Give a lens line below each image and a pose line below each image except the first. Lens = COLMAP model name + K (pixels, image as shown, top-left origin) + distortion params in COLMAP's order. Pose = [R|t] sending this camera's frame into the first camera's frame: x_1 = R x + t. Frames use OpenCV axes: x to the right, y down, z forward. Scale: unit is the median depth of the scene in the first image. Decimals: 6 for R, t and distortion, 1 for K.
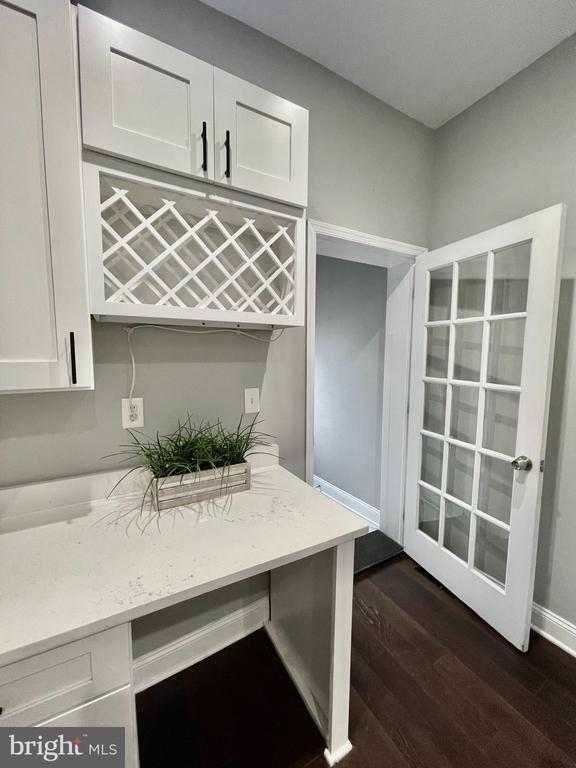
lens RADIAL K [[310.2, 0, 289.2], [0, 310.2, 381.1], [0, 0, 1]] dist [-0.002864, -0.000032]
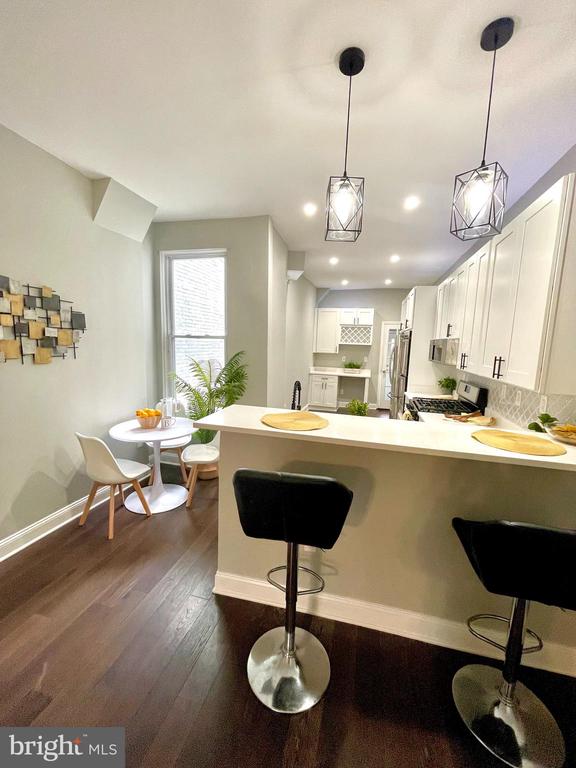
lens RADIAL K [[310.2, 0, 289.2], [0, 310.2, 381.1], [0, 0, 1]] dist [-0.002864, -0.000032]
pose [[0.720063, 0.106327, -0.685714, 3.606268], [-0.093232, 0.994055, 0.056236, 0.361382], [0.687617, 0.023437, 0.725695, -5.074187]]
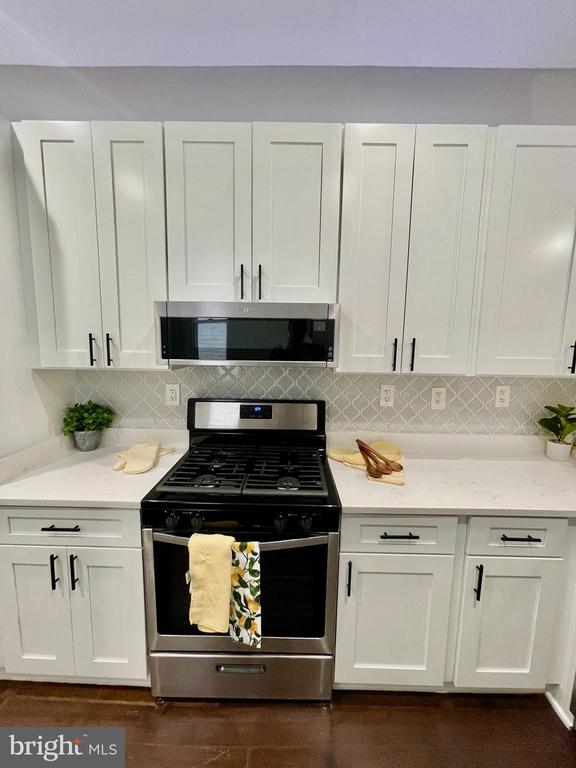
lens RADIAL K [[310.2, 0, 289.2], [0, 310.2, 381.1], [0, 0, 1]] dist [-0.002864, -0.000032]
pose [[0.491503, -0.110578, 0.863827, 1.396710], [0.066223, 0.993780, 0.089534, 0.161488], [-0.868354, 0.013199, 0.495769, -2.269023]]
